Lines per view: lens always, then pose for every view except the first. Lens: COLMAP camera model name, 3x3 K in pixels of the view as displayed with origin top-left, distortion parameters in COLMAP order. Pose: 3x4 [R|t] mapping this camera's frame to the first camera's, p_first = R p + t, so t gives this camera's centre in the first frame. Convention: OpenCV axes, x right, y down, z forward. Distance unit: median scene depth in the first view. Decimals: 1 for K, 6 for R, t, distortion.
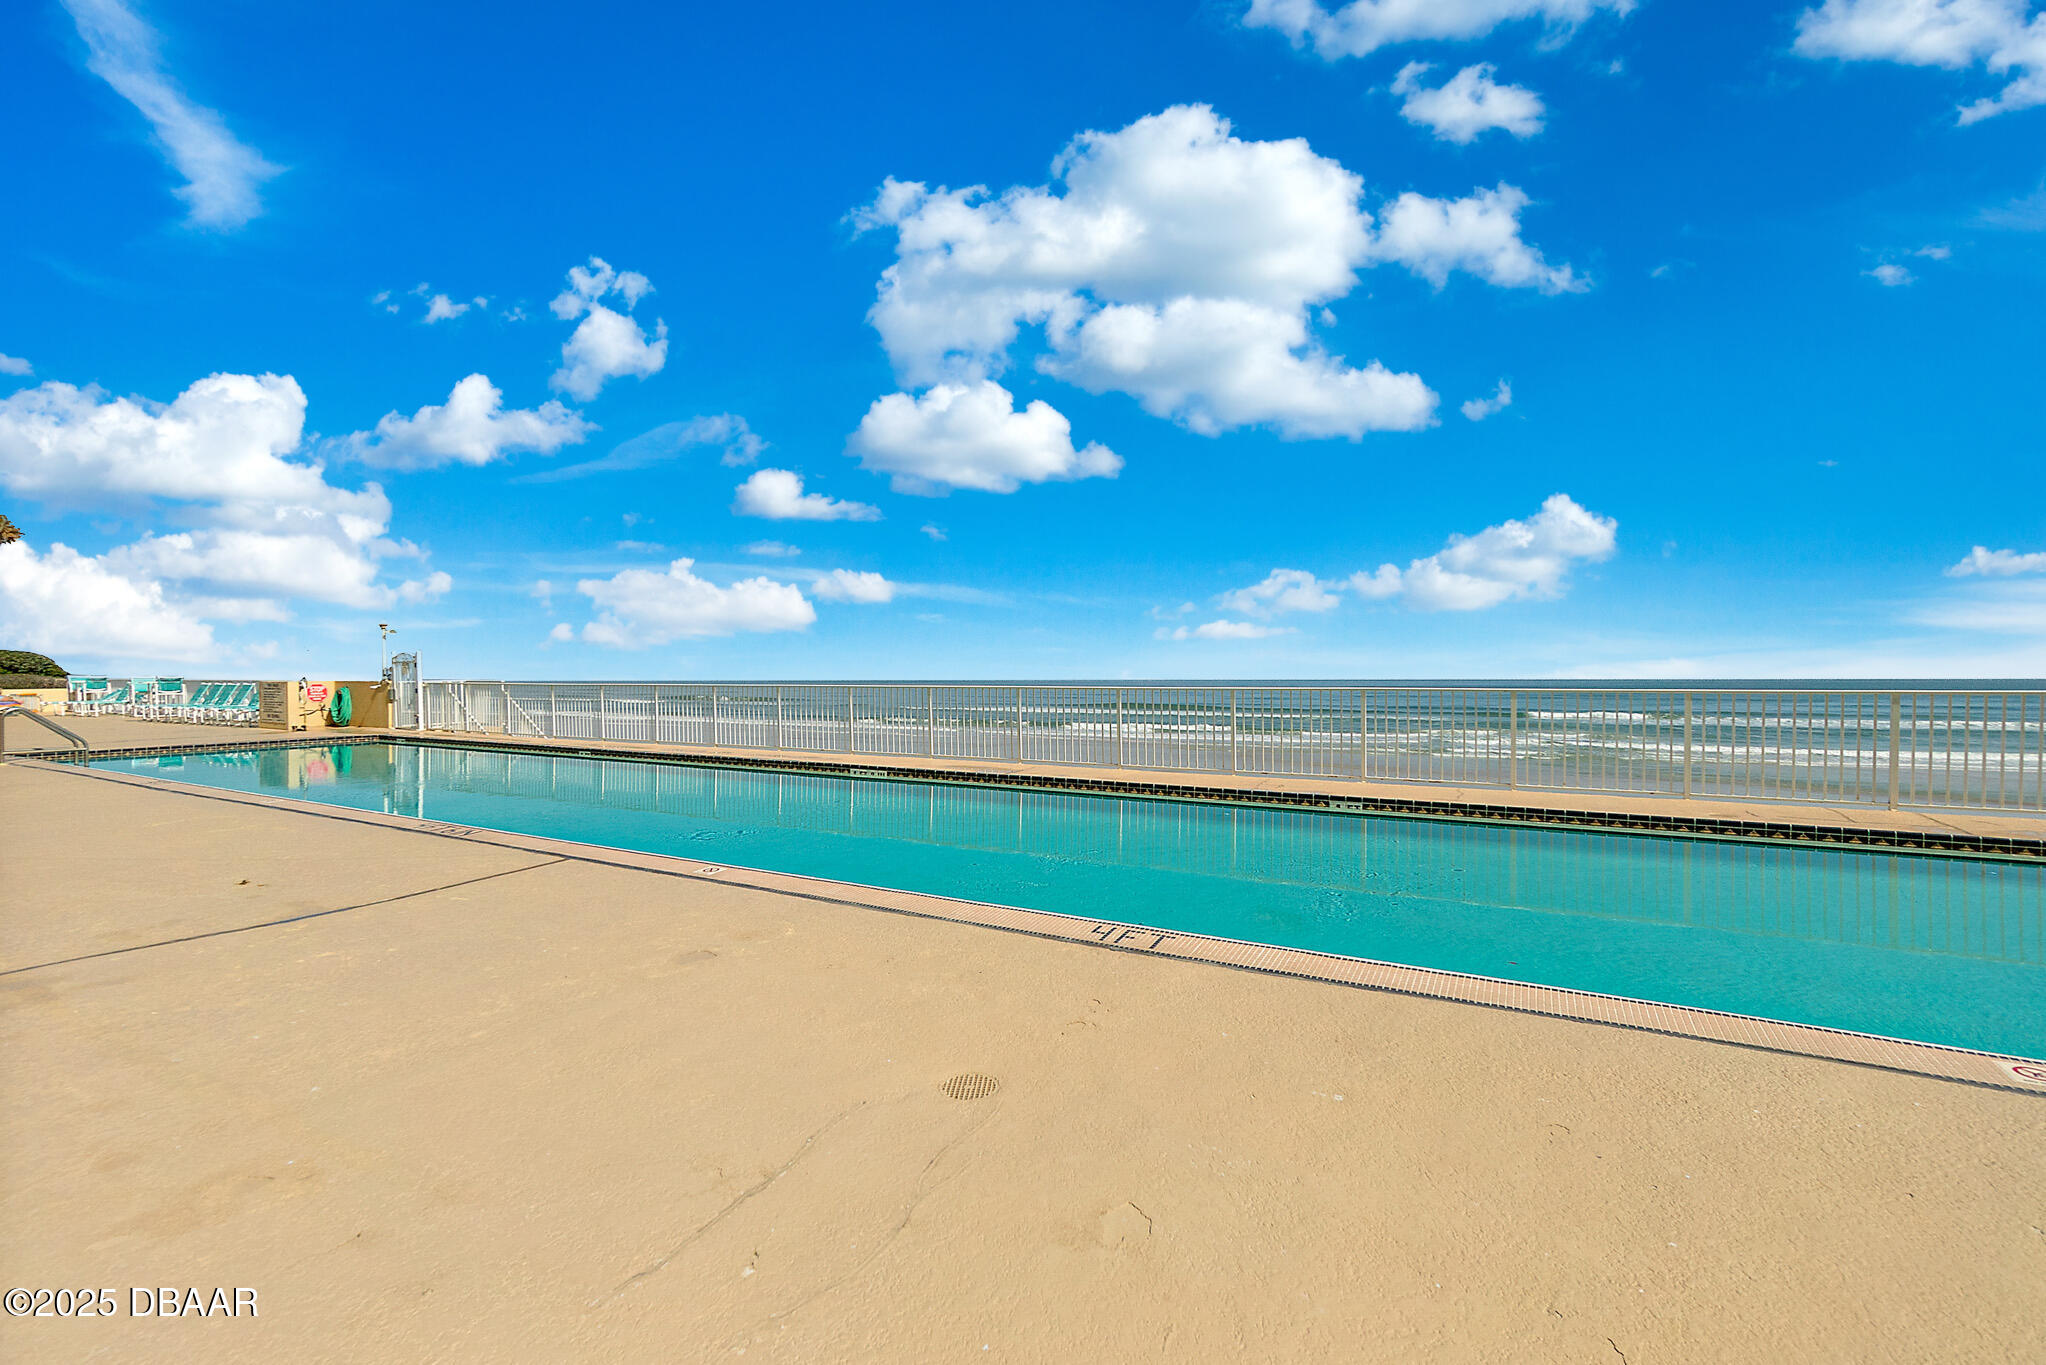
lens RADIAL K [[887.5, 0, 1018.5], [0, 887.5, 683.2], [0, 0, 1]] dist [-0.001311, 0.000130]
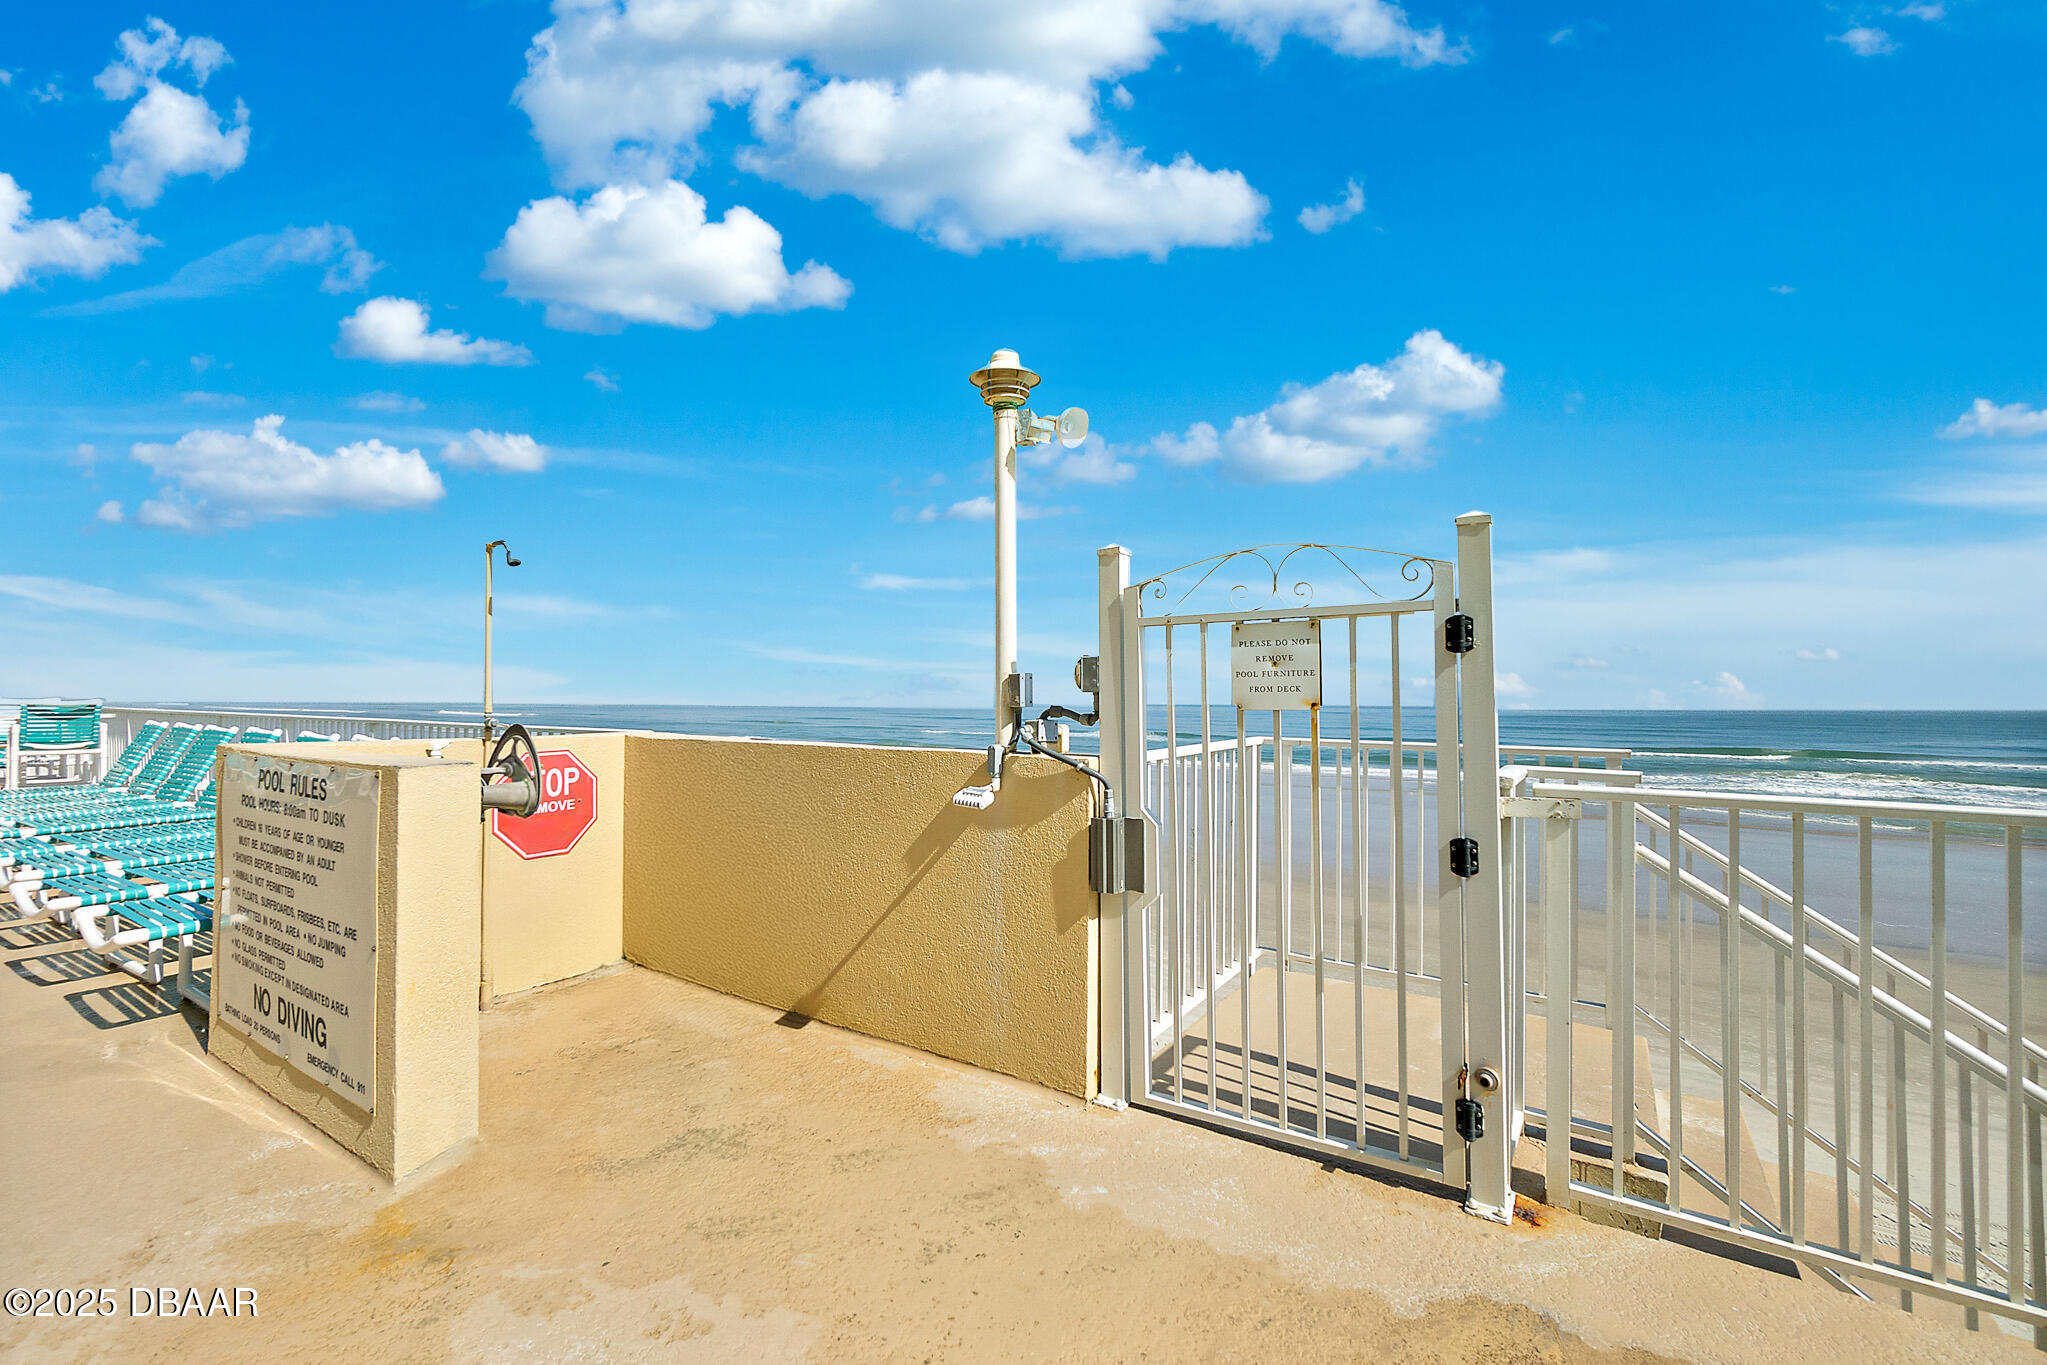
lens RADIAL K [[887.9, 0, 1027.7], [0, 887.9, 682.8], [0, 0, 1]] dist [-0.001311, 0.000130]
pose [[1.000000, -0.000279, -0.000781, 0.268937], [0.000280, 0.999999, 0.001057, 0.087302], [0.000781, -0.001057, 0.999999, 0.241625]]
